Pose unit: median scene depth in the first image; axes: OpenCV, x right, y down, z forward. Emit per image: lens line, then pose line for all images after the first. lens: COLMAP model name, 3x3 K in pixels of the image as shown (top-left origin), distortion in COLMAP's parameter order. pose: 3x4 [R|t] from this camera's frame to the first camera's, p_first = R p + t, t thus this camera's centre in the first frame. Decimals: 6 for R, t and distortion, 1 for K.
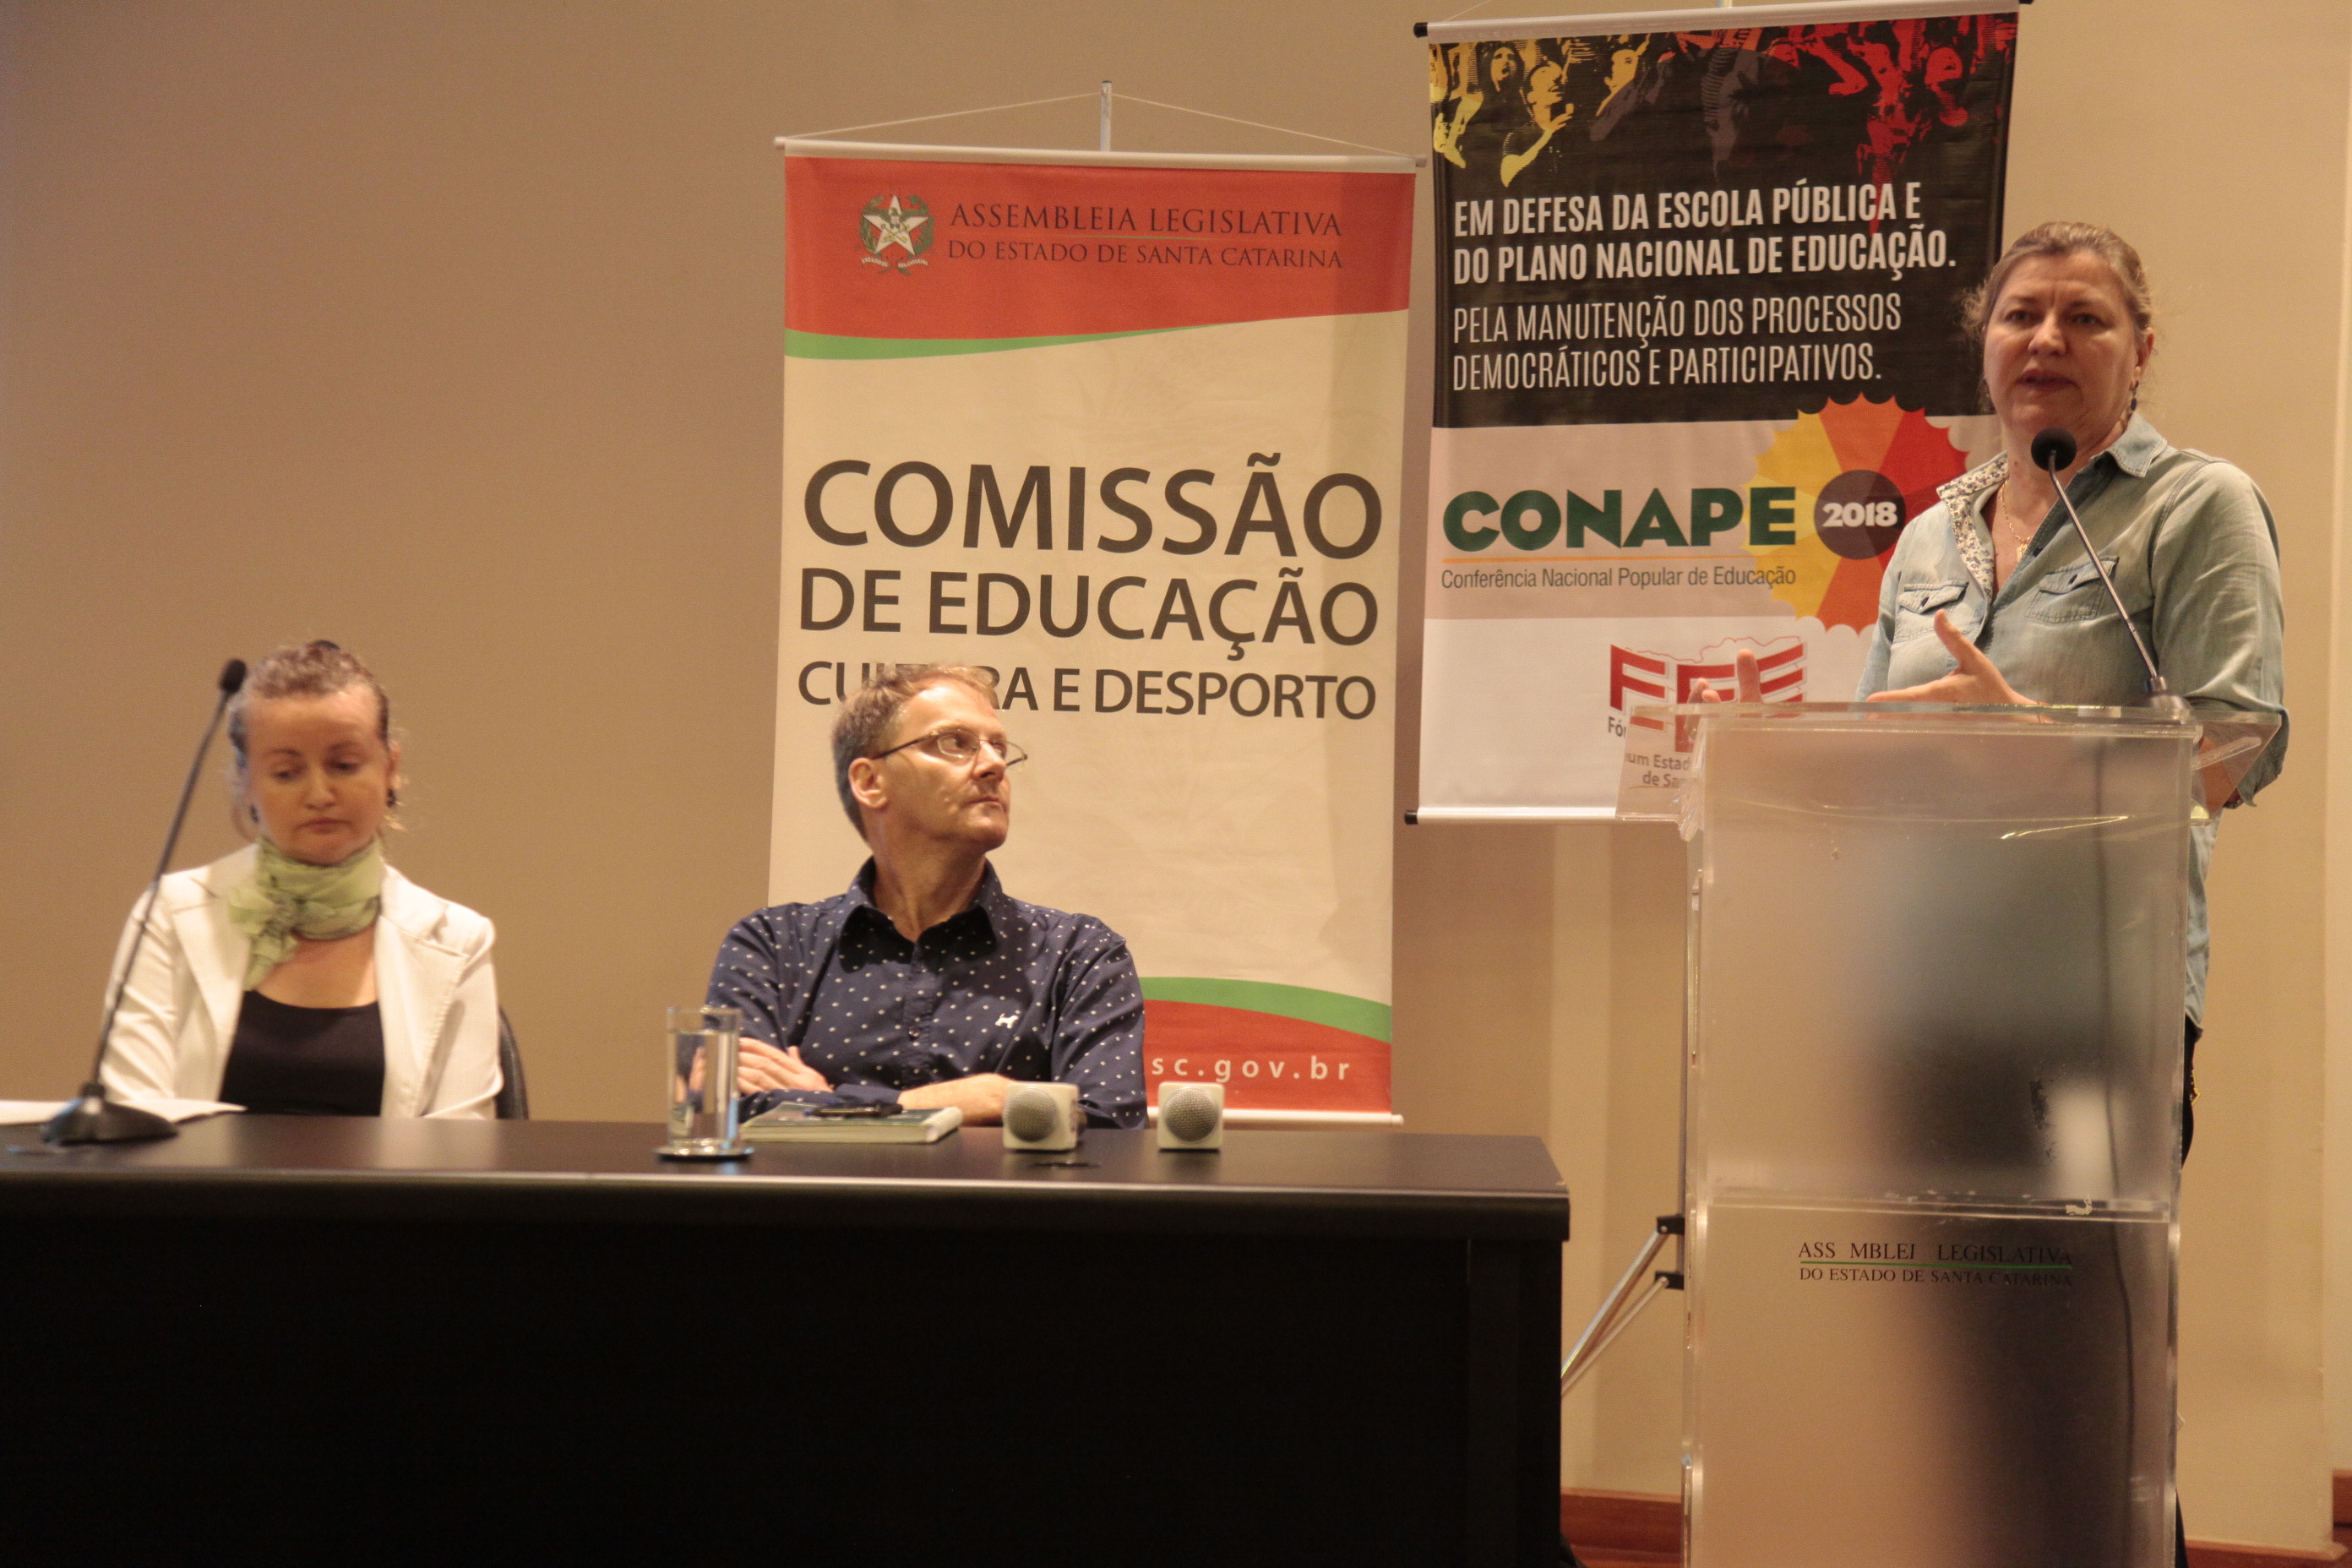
lens RADIAL K [[4143.0, 0, 1225.5], [0, 4143.0, 778.2], [0, 0, 1]] dist [0.254134, 0.096450]
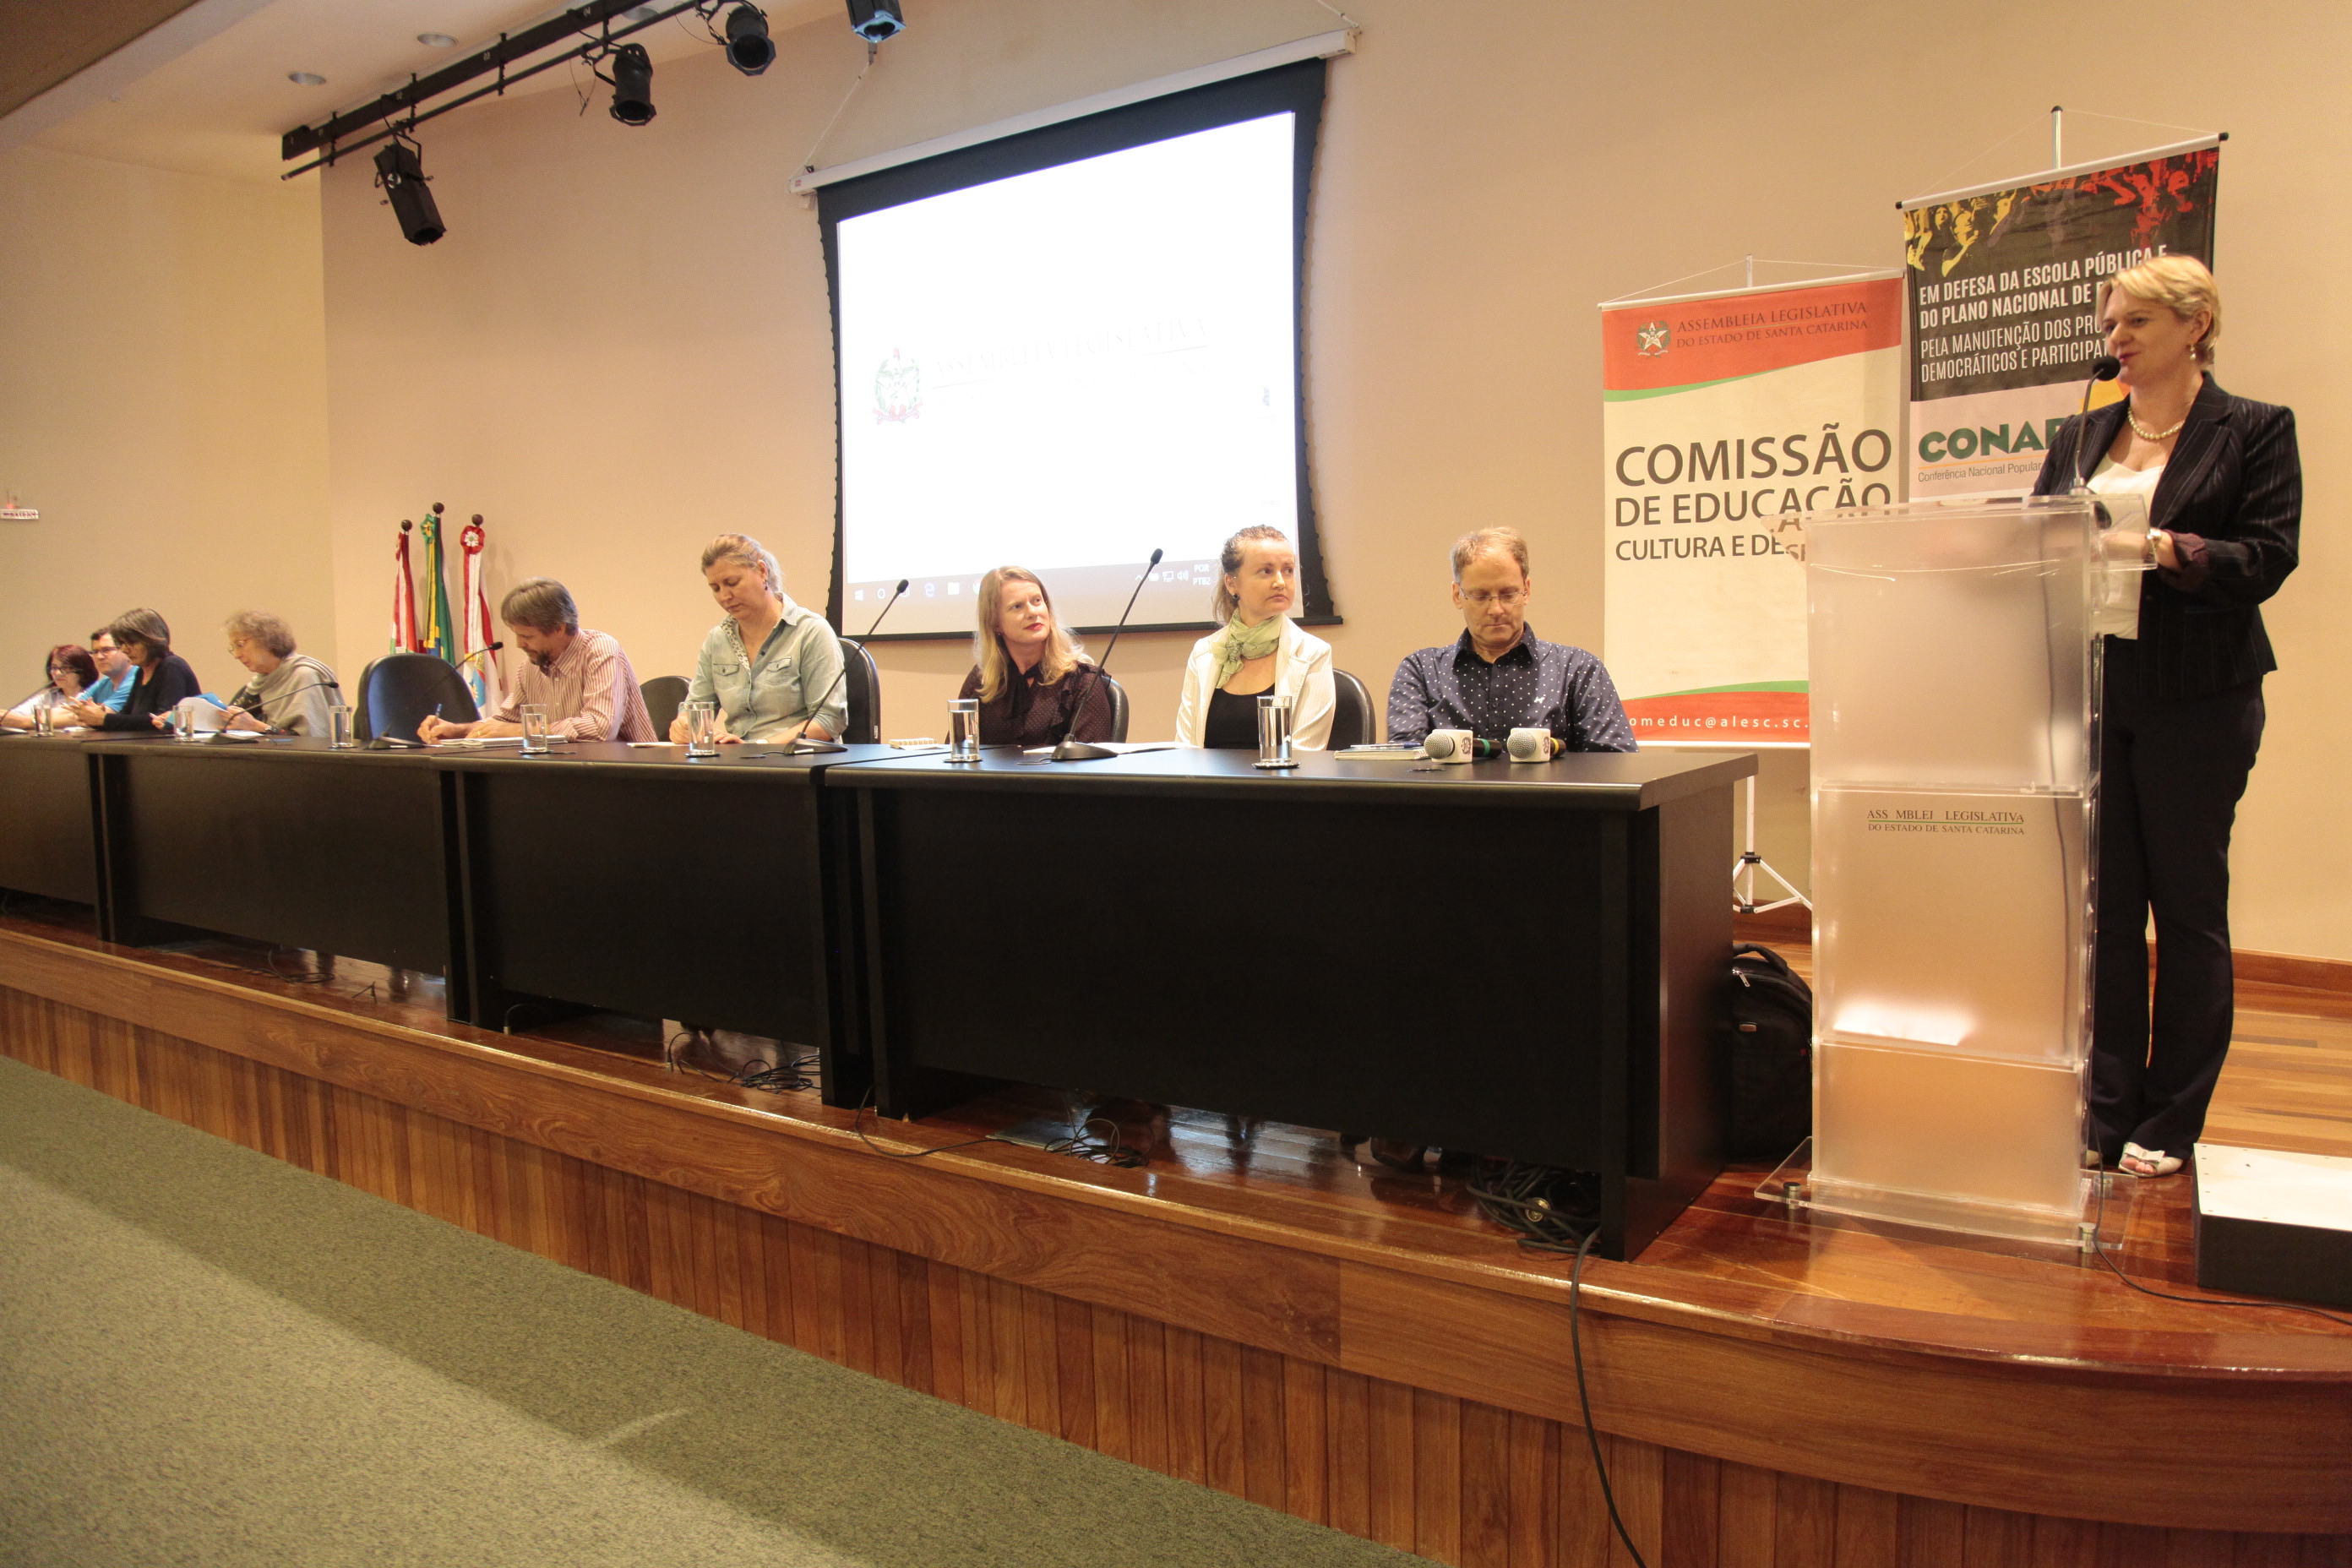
lens RADIAL K [[1605.5, 0, 1218.5], [0, 1605.5, 798.0], [0, 0, 1]] dist [-0.124944, 0.067509]
pose [[0.856736, 0.001310, -0.515753, 0.152940], [0.055372, 0.993983, 0.094506, 0.015907], [0.512774, -0.109525, 0.851509, 0.167942]]
